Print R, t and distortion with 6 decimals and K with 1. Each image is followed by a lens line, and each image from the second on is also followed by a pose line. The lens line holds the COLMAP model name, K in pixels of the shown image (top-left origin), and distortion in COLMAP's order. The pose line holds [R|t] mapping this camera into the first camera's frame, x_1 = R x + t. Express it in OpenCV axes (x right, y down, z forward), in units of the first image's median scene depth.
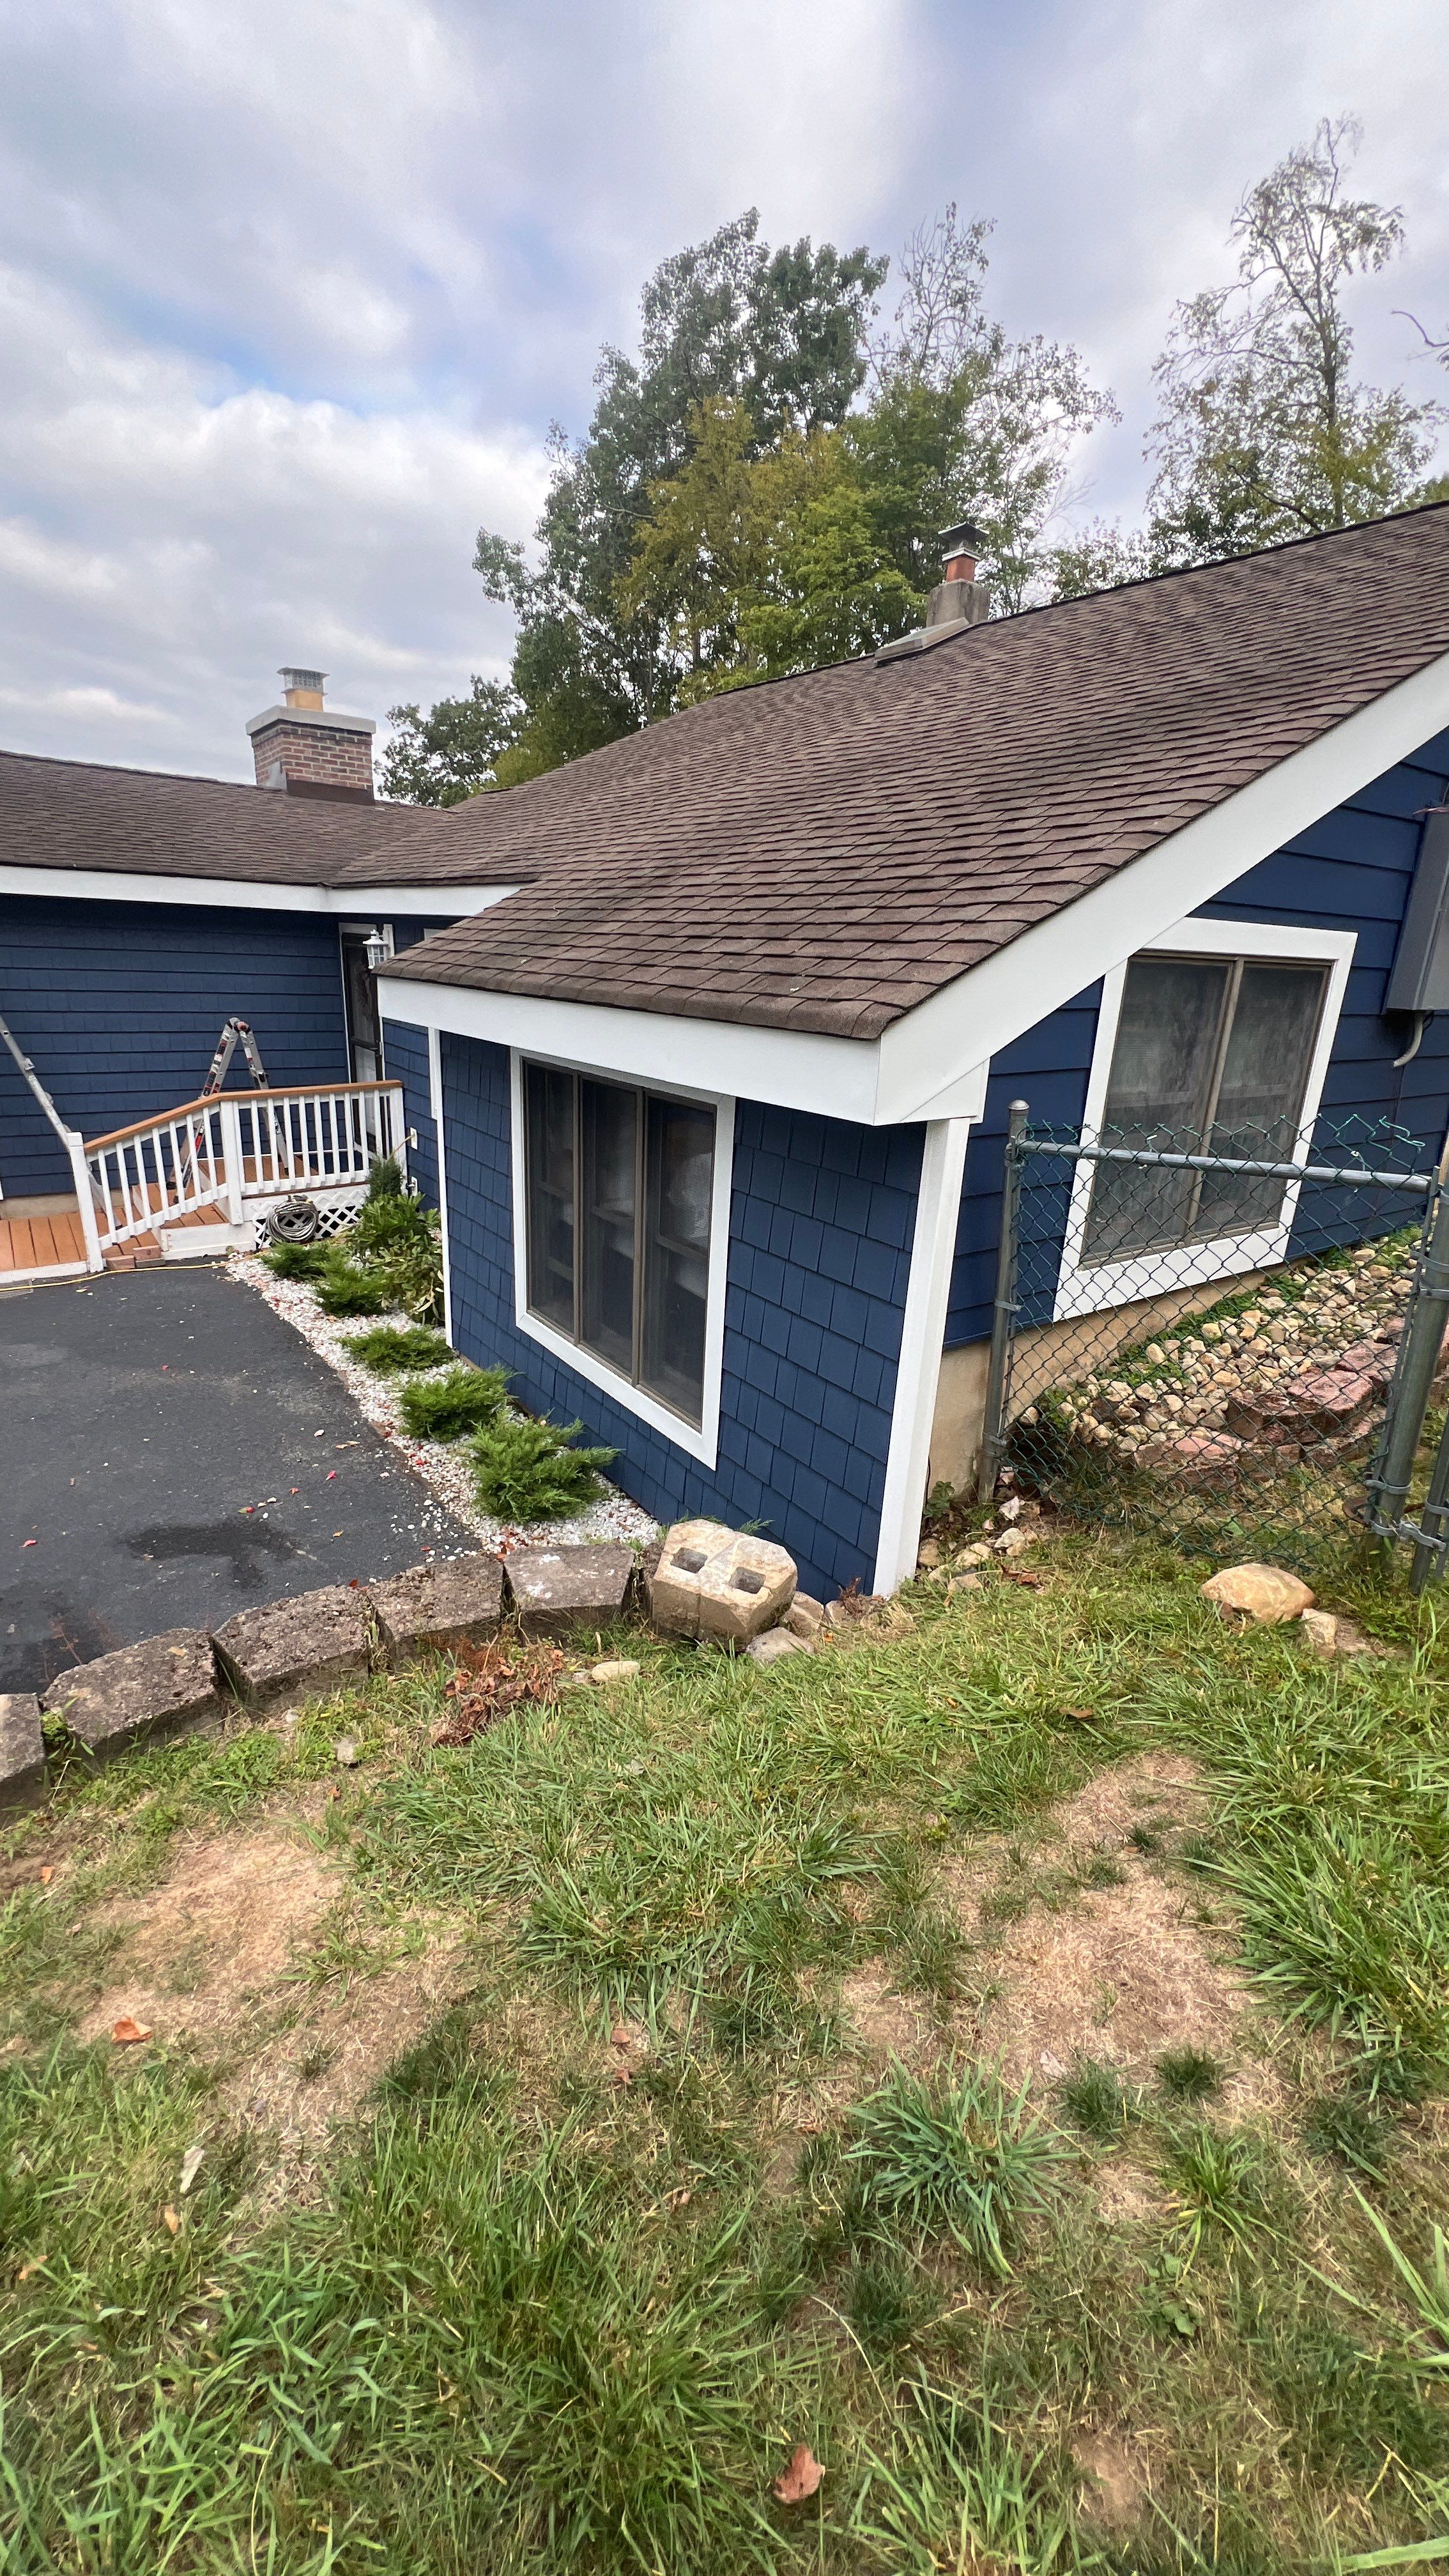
lens RADIAL K [[1024.7, 0, 724.5], [0, 1024.7, 1288.0], [0, 0, 1]] dist [-0.002094, -0.000703]
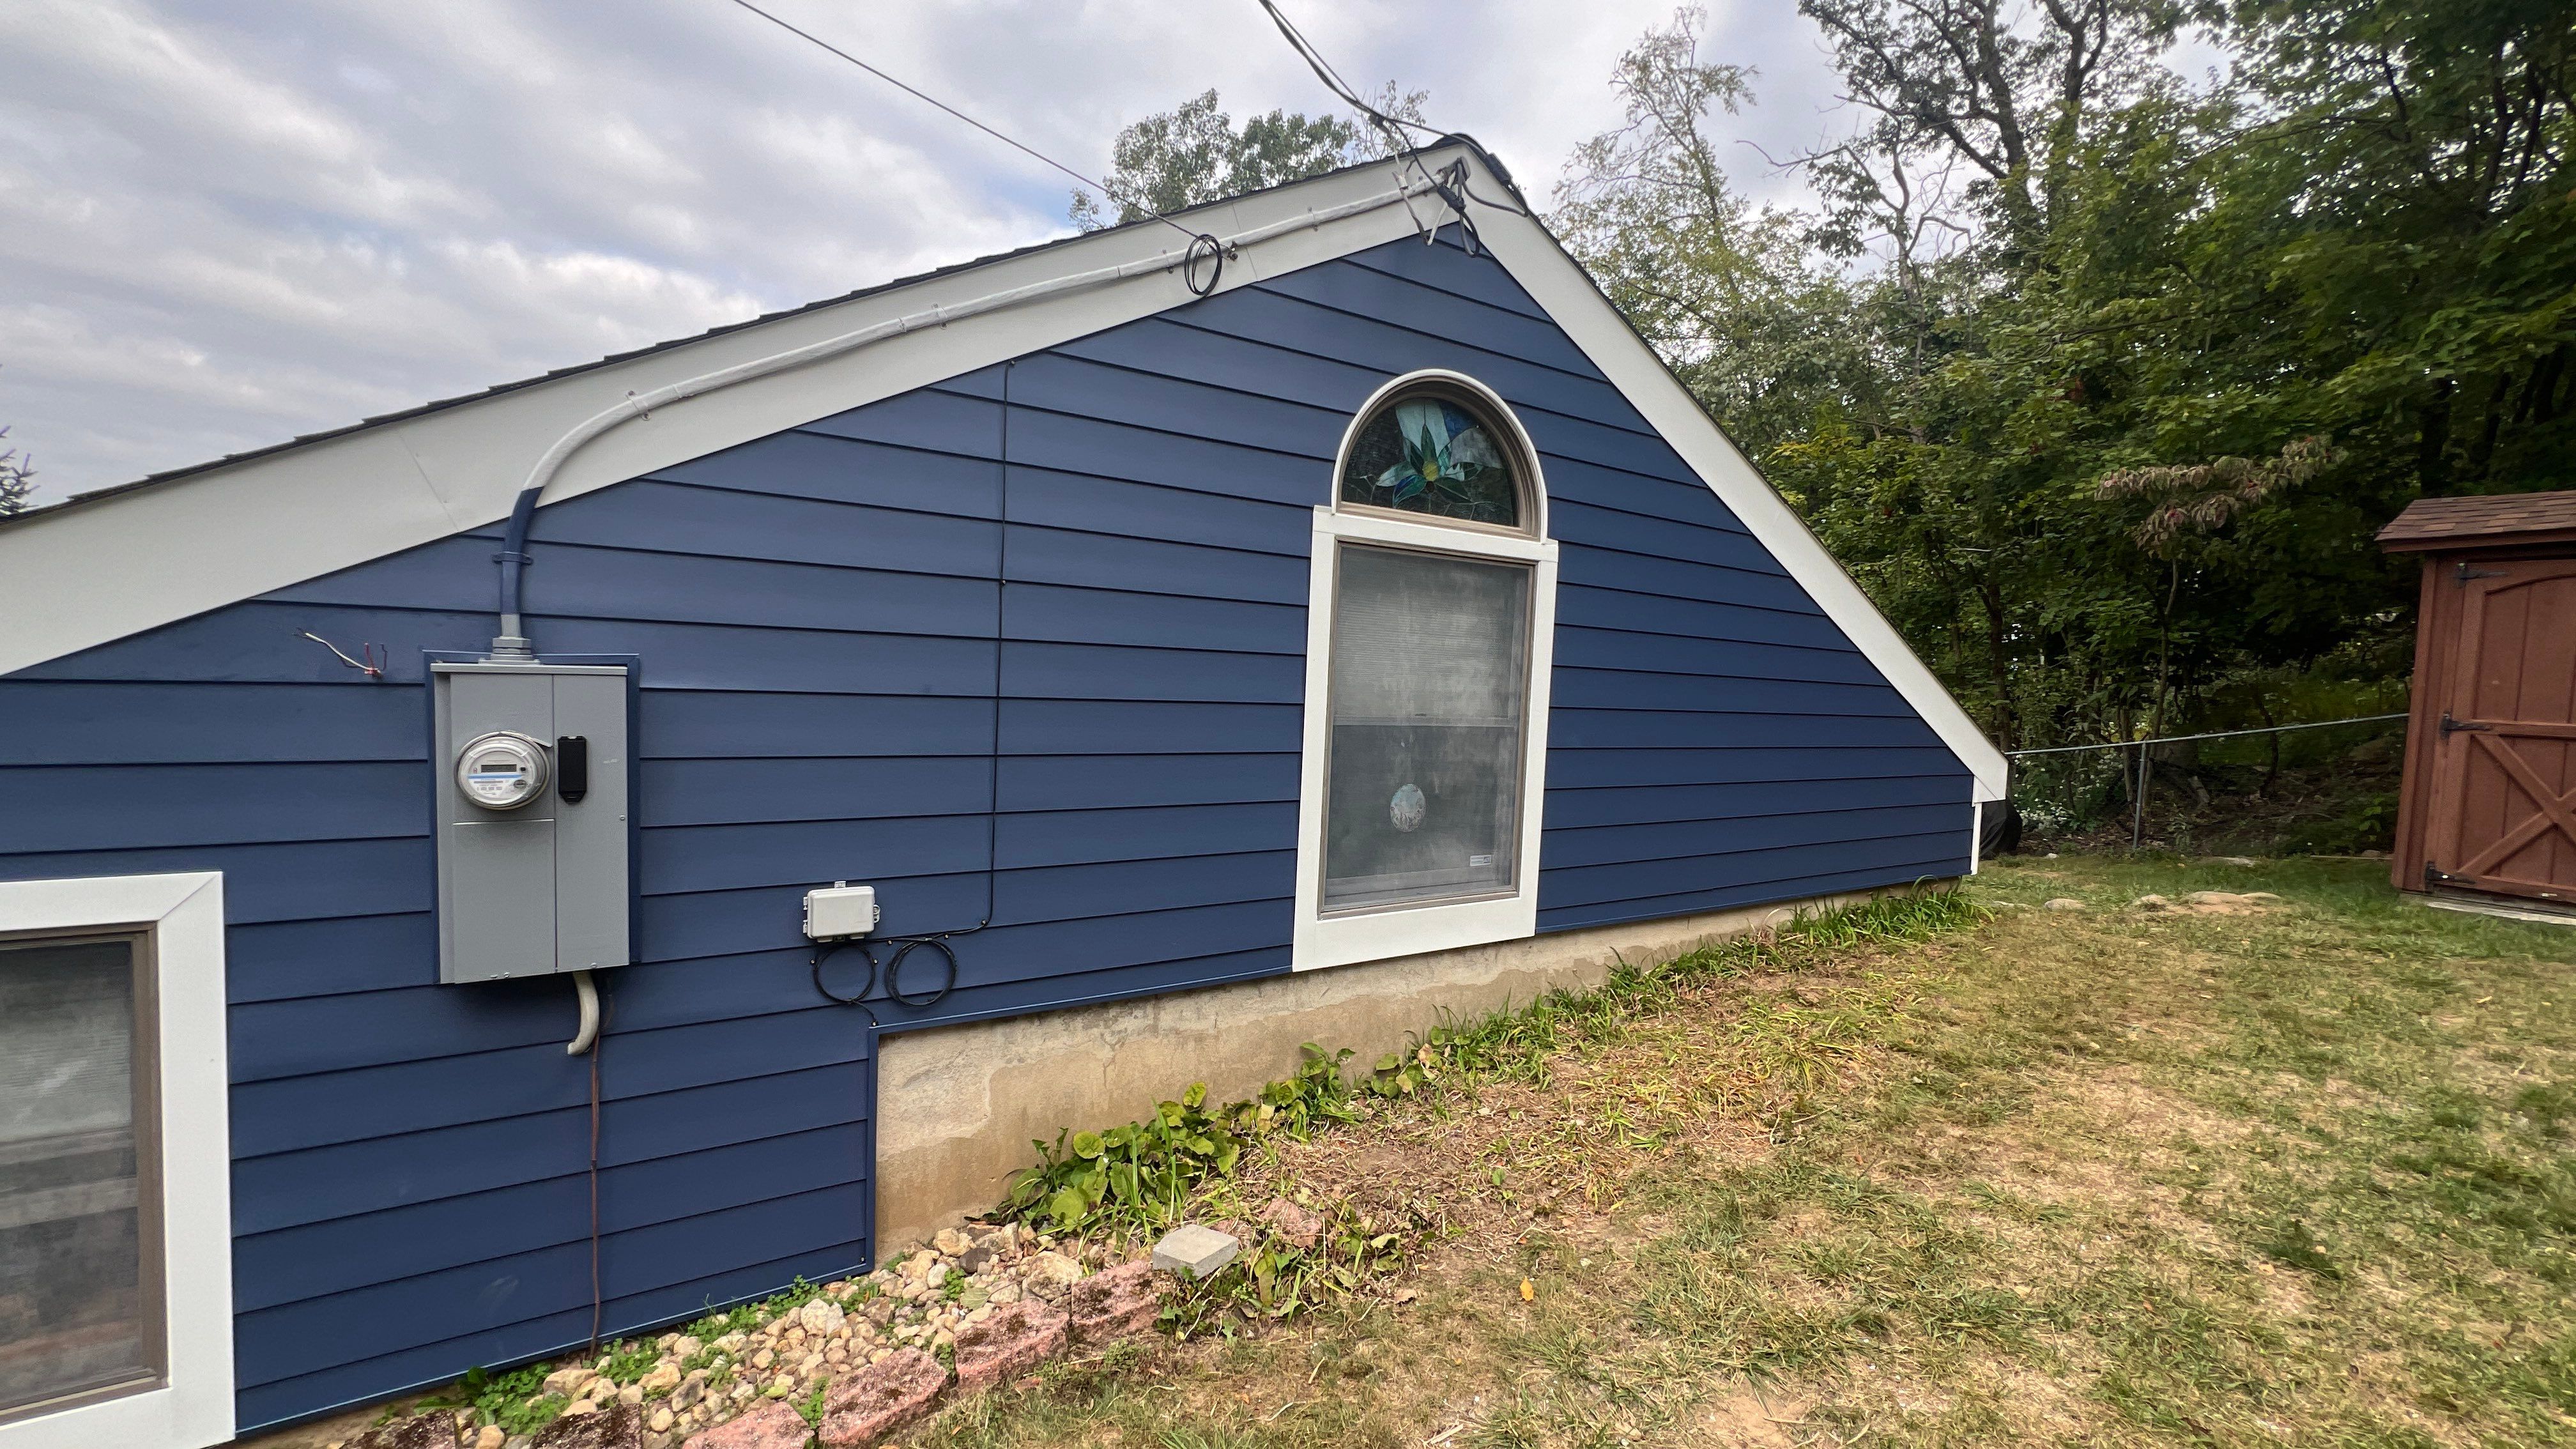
lens RADIAL K [[1038.9, 0, 1288.0], [0, 1038.9, 724.5], [0, 0, 1]] dist [0.000085, 0.000117]
pose [[0.999168, -0.005354, -0.040425, 0.179917], [-0.005767, 0.962829, -0.270048, -0.039171], [0.040368, 0.270057, 0.961998, 0.061586]]
